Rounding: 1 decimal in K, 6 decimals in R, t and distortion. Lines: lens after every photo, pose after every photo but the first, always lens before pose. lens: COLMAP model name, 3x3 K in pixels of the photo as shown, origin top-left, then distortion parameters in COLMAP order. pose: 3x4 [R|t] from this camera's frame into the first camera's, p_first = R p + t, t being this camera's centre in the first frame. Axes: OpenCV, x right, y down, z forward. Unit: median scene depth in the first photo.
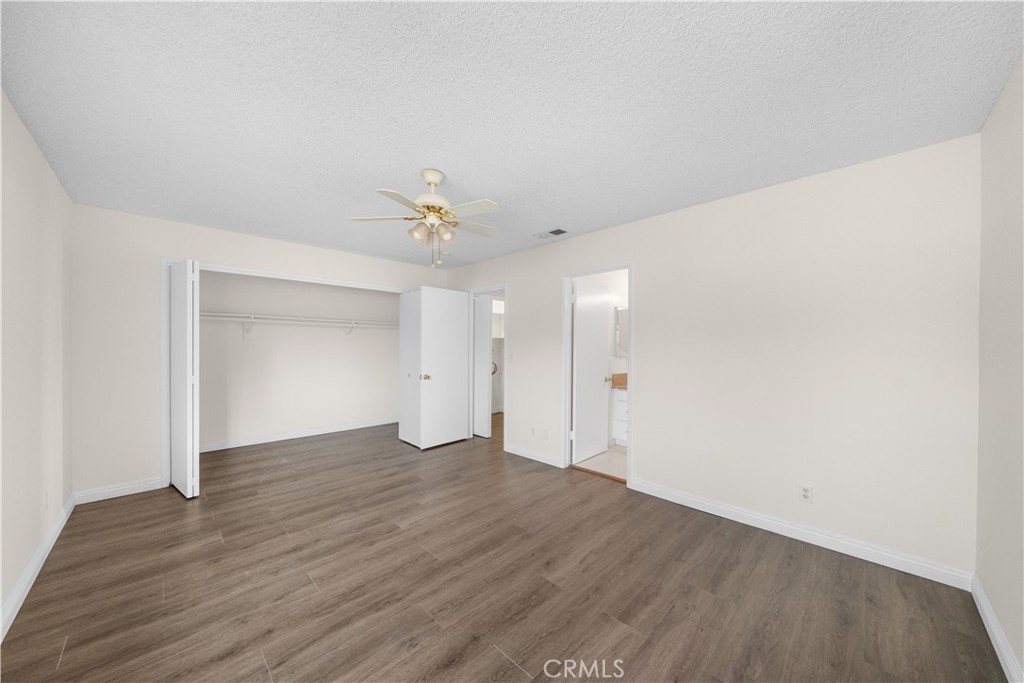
lens RADIAL K [[350.9, 0, 512.0], [0, 350.9, 344.2], [0, 0, 1]] dist [-0.004172, -0.000209]
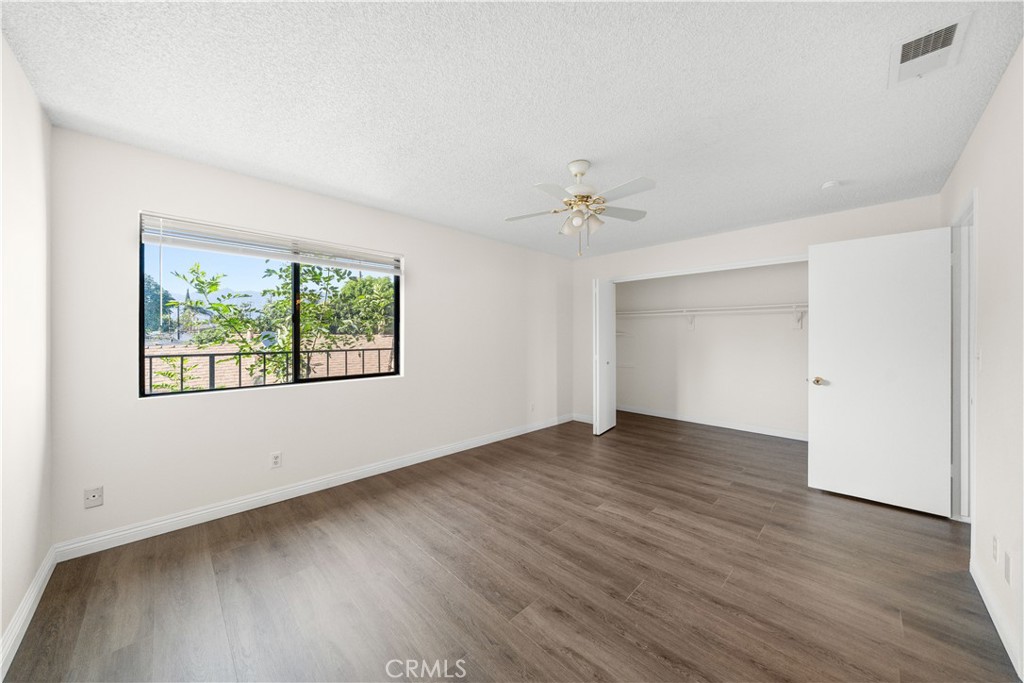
lens RADIAL K [[350.9, 0, 512.1], [0, 350.9, 339.5], [0, 0, 1]] dist [-0.004172, -0.000209]
pose [[0.000278, 0.005177, -0.999987, 0.782040], [0.007518, 0.999958, 0.005179, 0.013703], [0.999972, -0.007519, 0.000239, 0.800458]]
